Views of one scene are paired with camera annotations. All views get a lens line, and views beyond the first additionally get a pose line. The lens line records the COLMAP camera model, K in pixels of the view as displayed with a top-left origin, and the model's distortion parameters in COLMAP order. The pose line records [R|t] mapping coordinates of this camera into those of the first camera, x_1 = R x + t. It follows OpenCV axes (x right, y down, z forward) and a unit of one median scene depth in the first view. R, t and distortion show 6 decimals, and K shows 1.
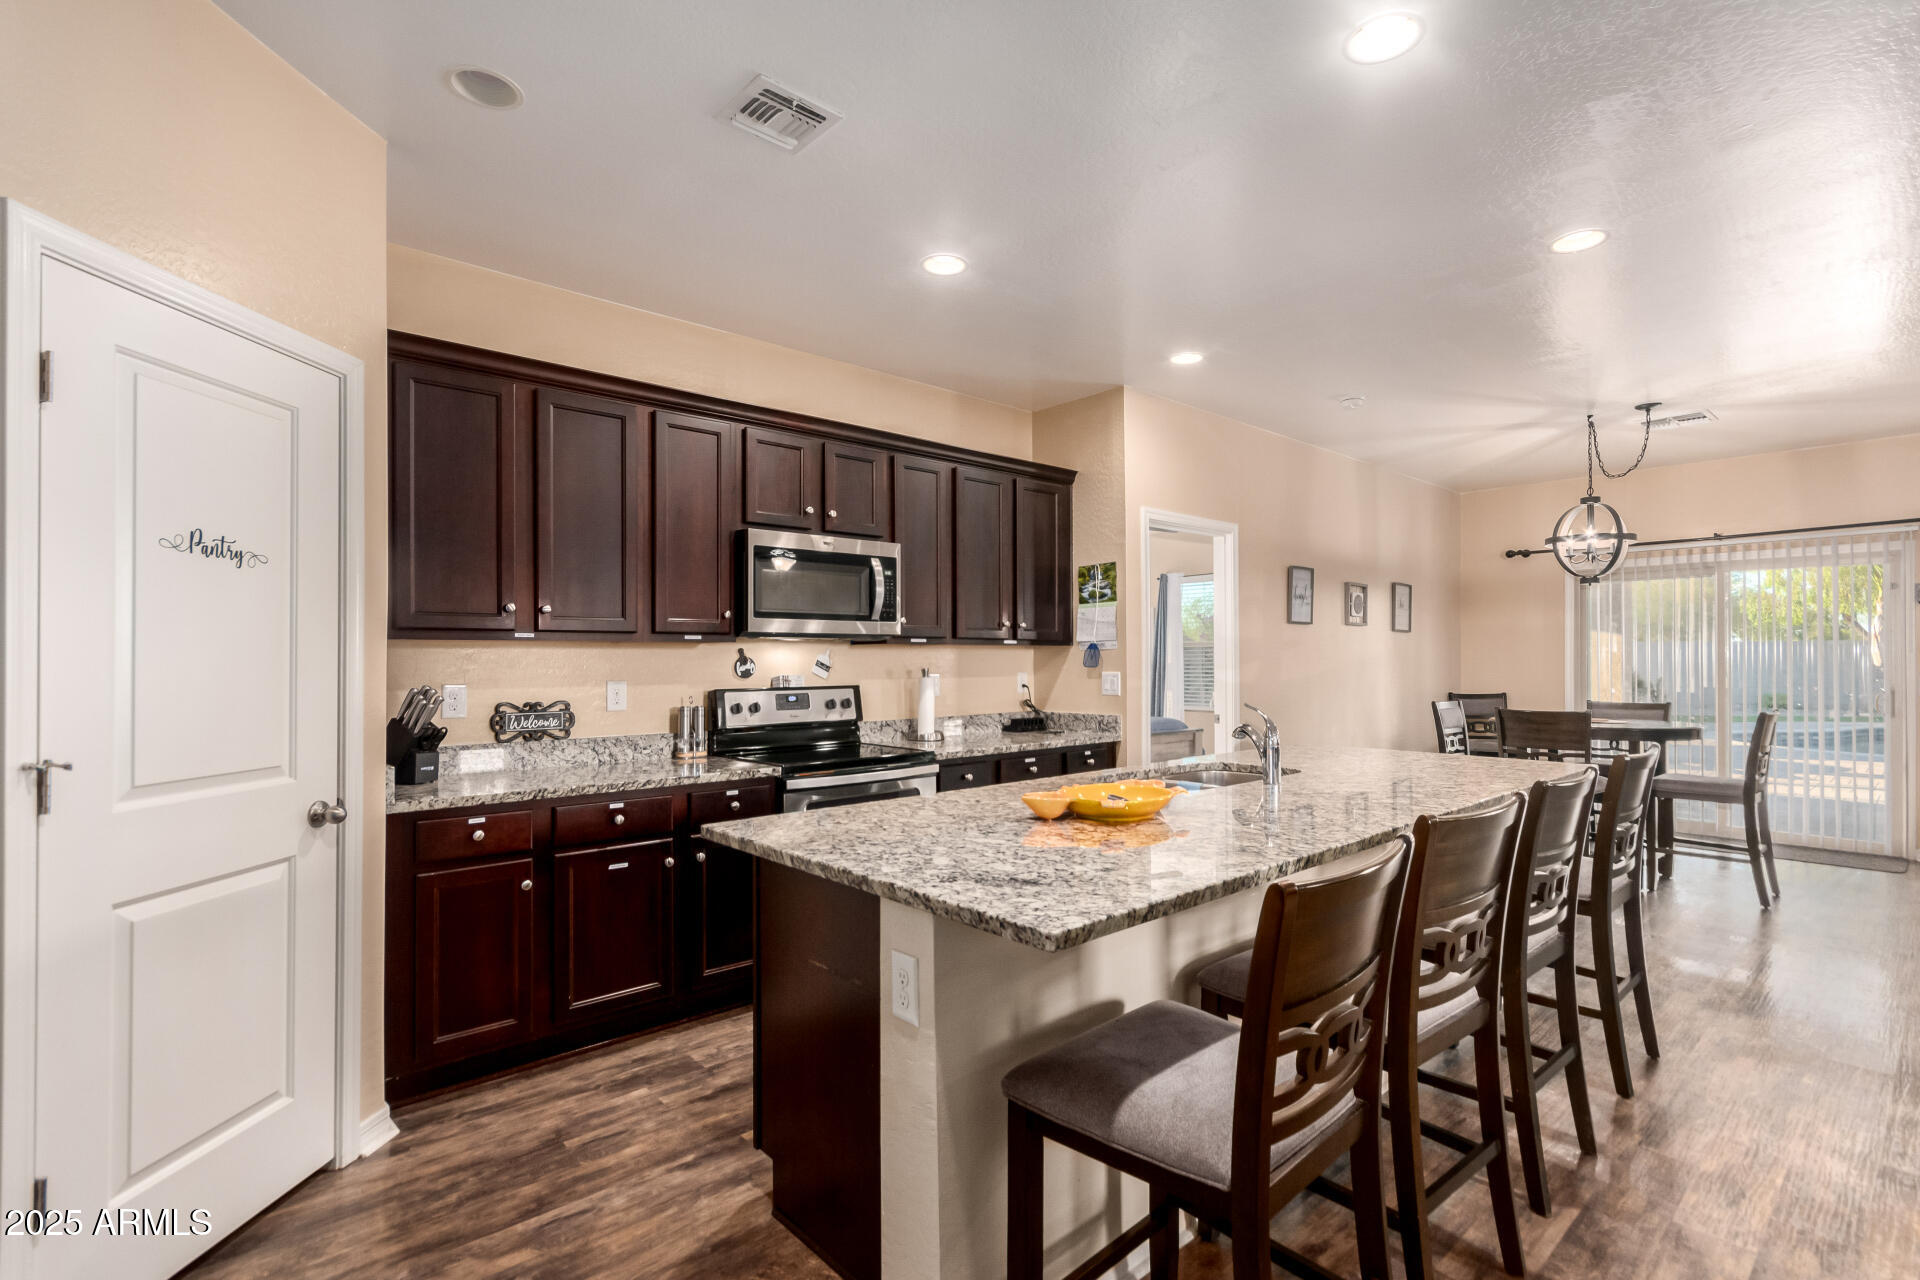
lens RADIAL K [[892.9, 0, 963.1], [0, 892.9, 653.6], [0, 0, 1]] dist [-0.000558, 0.000049]
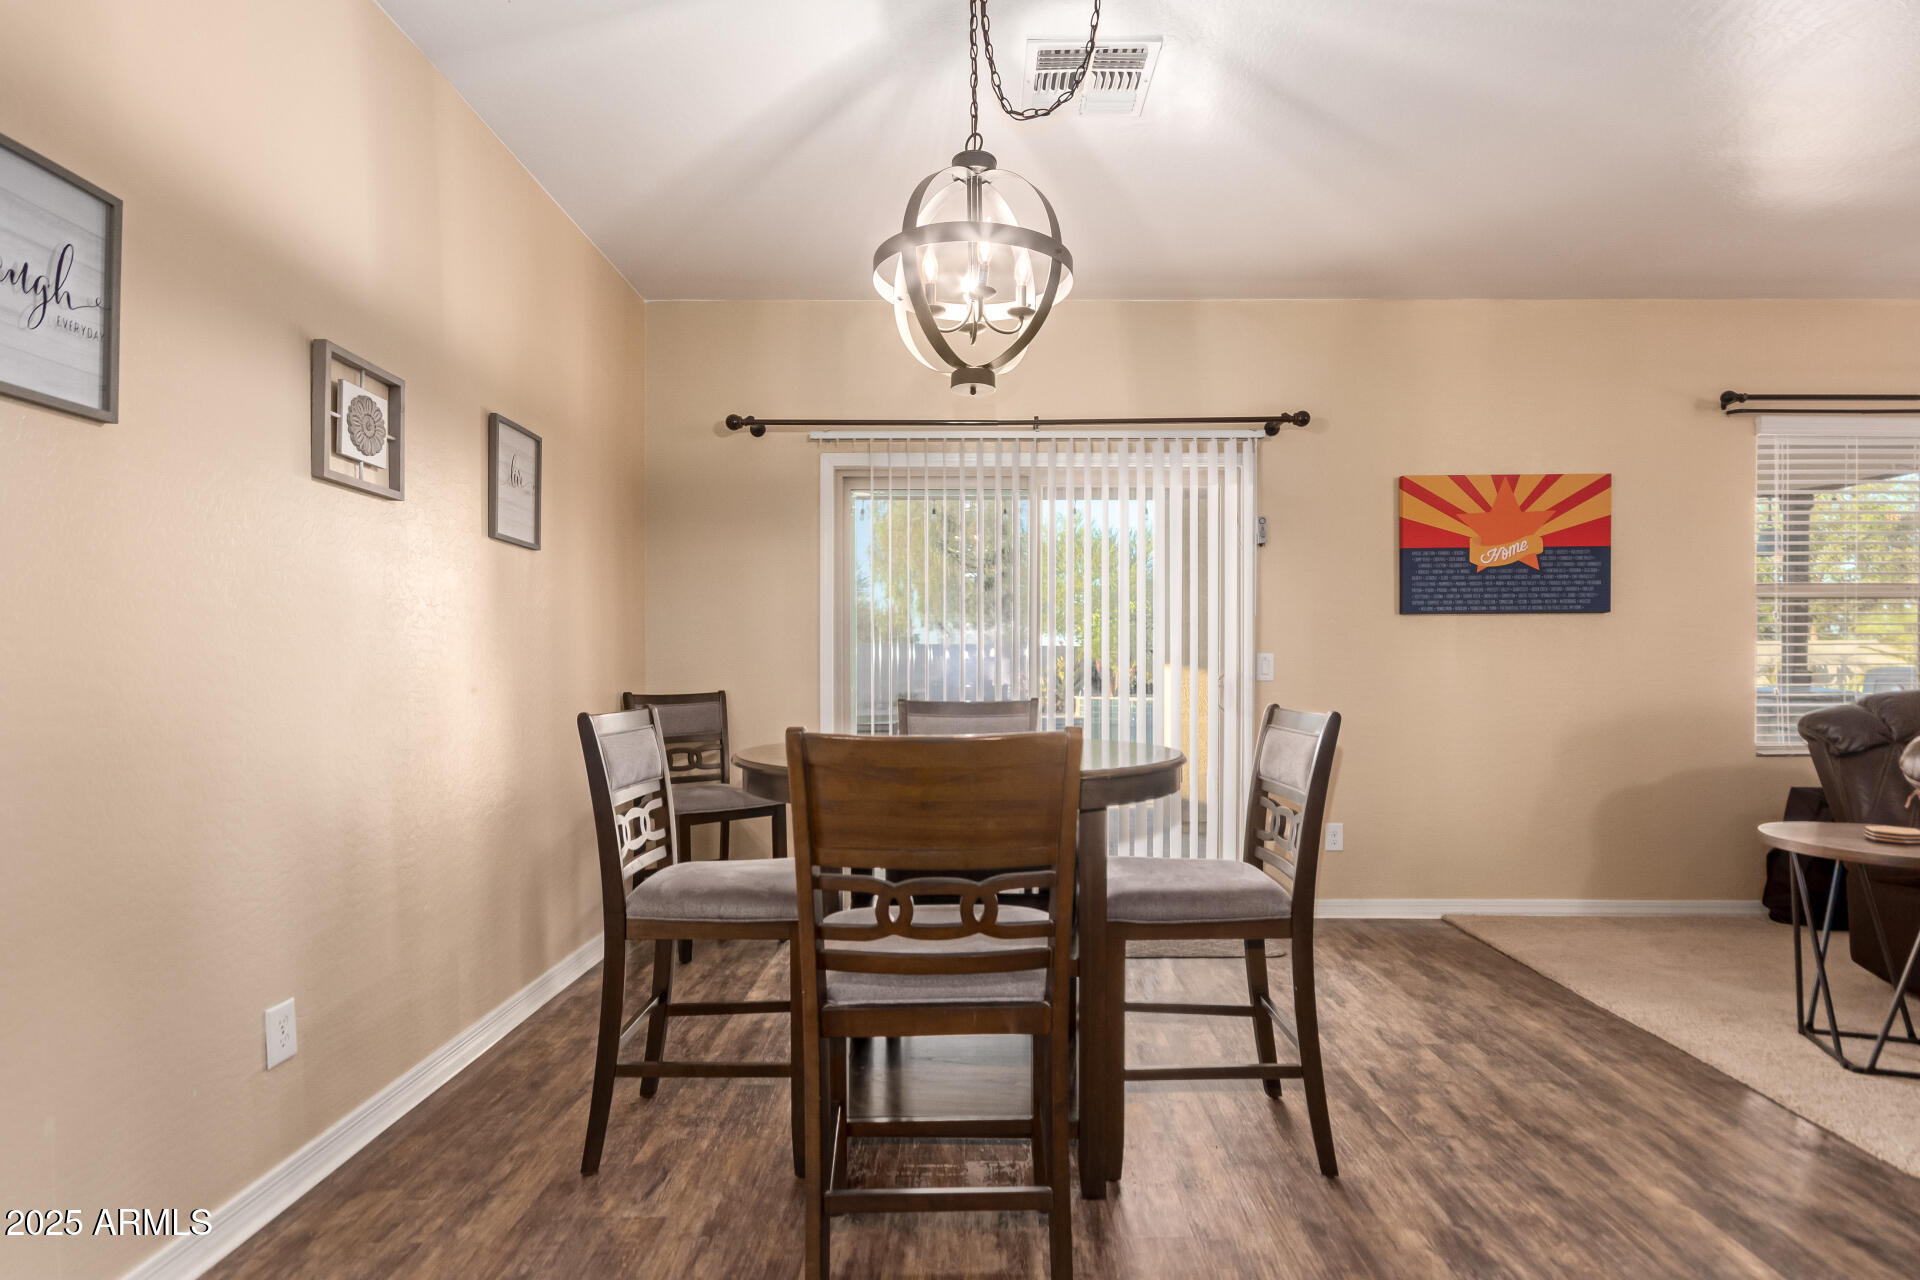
lens RADIAL K [[983.7, 0, 963.2], [0, 983.7, 657.9], [0, 0, 1]] dist [0.002165, -0.000221]
pose [[0.672946, 0.000137, 0.739692, 0.327759], [0.003581, 0.999988, -0.003444, 0.032301], [-0.739683, 0.004967, 0.672937, 0.605232]]
